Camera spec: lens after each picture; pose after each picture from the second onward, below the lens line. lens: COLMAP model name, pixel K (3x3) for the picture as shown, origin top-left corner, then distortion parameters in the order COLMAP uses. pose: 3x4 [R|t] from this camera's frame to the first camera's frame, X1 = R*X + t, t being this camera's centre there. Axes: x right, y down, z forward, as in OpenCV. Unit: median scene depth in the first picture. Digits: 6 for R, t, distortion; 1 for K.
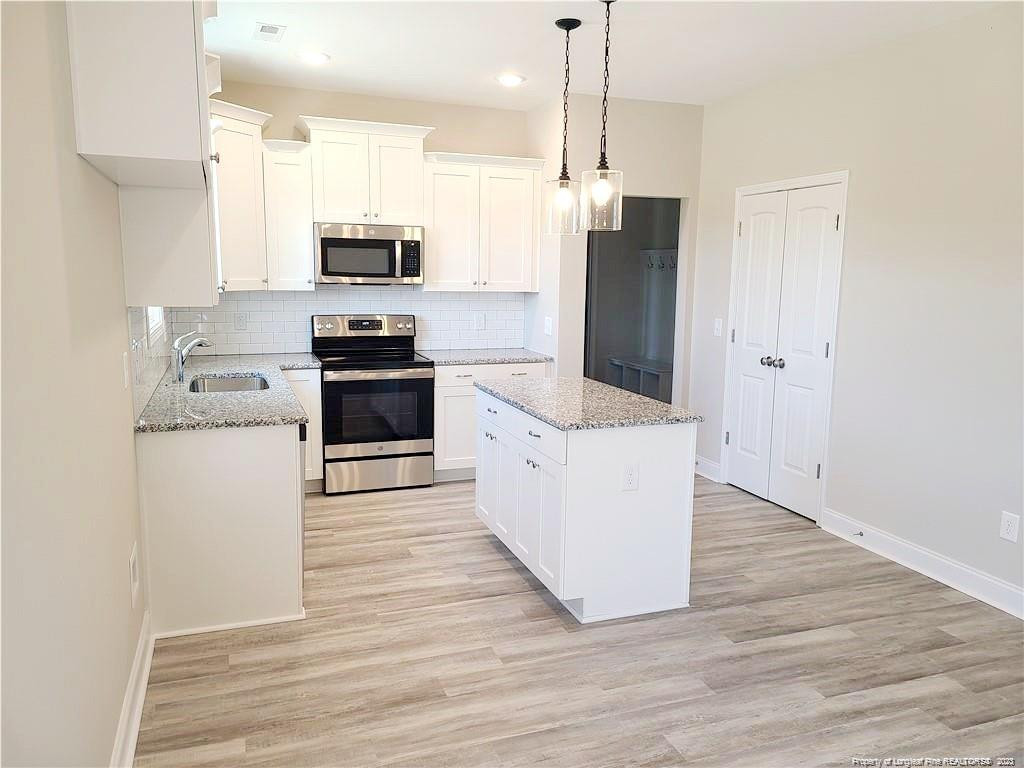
lens RADIAL K [[766.3, 0, 512.1], [0, 766.3, 382.1], [0, 0, 1]] dist [0.064312, -0.035199]
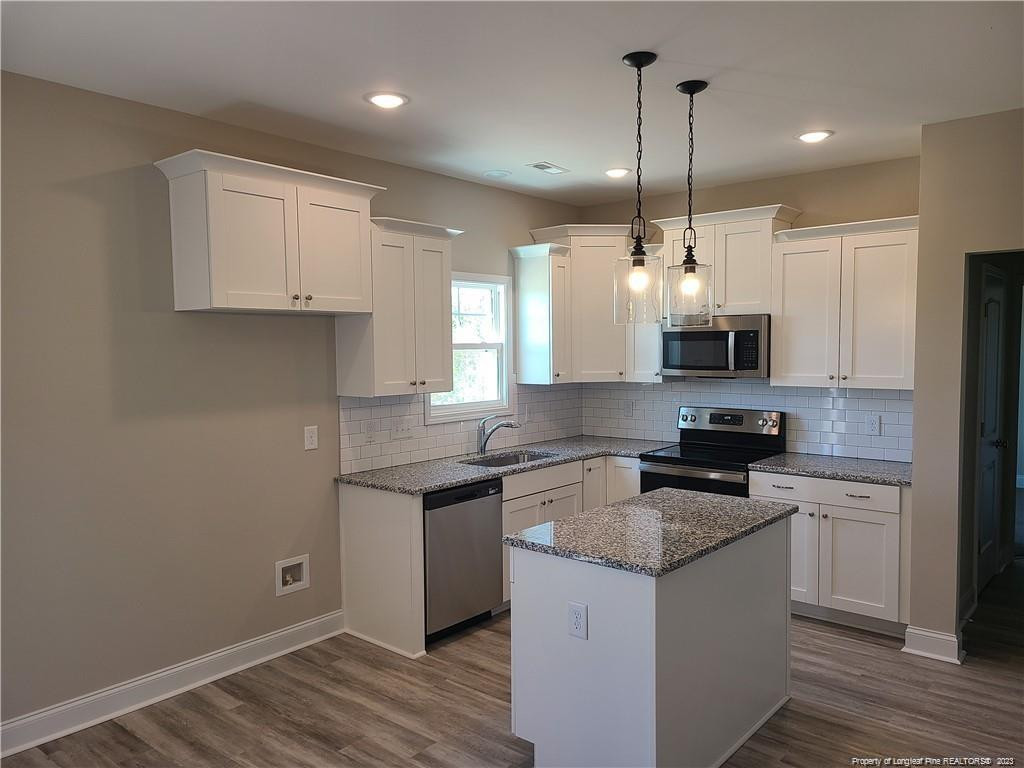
lens RADIAL K [[766.3, 0, 515.9], [0, 766.3, 390.4], [0, 0, 1]] dist [0.064312, -0.035199]
pose [[0.494593, 0.033154, -0.868492, 0.549005], [-0.110052, 0.993618, -0.024743, -0.063016], [0.862129, 0.107817, 0.495085, 0.328933]]
